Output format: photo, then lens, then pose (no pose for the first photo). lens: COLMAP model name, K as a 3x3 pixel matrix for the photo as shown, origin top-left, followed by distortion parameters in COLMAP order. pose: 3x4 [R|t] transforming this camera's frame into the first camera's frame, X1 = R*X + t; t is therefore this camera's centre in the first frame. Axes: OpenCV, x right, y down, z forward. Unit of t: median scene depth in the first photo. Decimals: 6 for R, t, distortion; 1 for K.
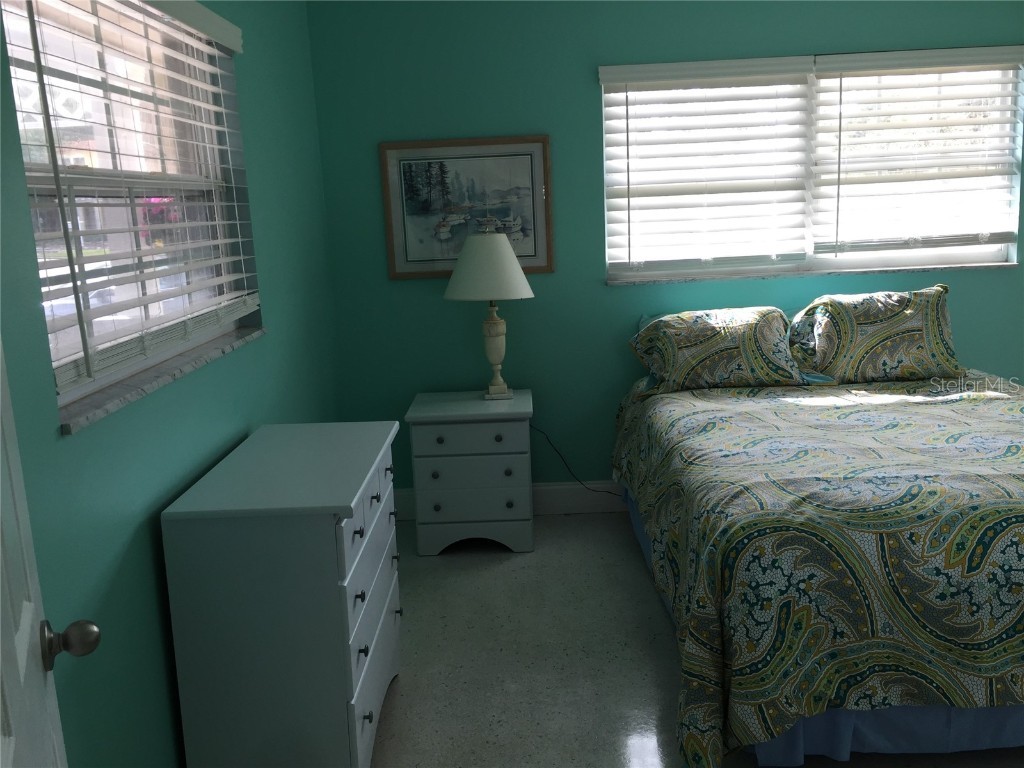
lens RADIAL K [[866.8, 0, 513.0], [0, 866.8, 369.5], [0, 0, 1]] dist [0.097936, -0.144239]
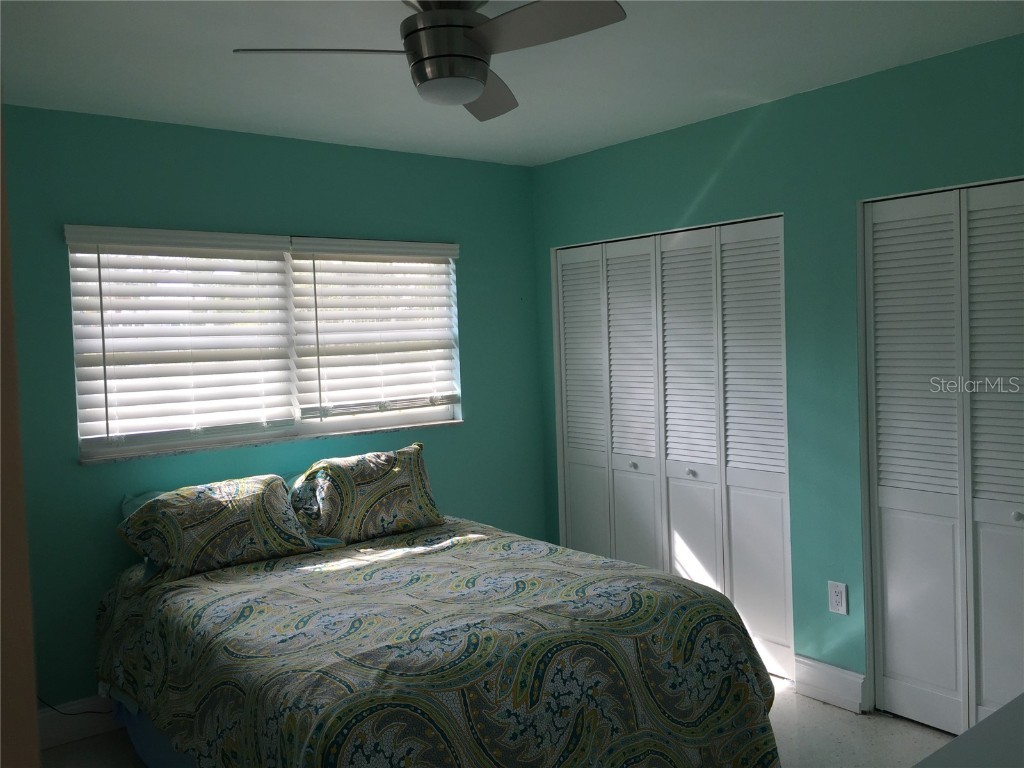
lens RADIAL K [[866.8, 0, 513.0], [0, 866.8, 369.5], [0, 0, 1]] dist [0.097936, -0.144239]
pose [[0.788264, -0.005763, 0.615310, -0.118477], [0.114822, 0.983770, -0.137883, -0.025568], [-0.604529, 0.179340, 0.776133, 0.054211]]
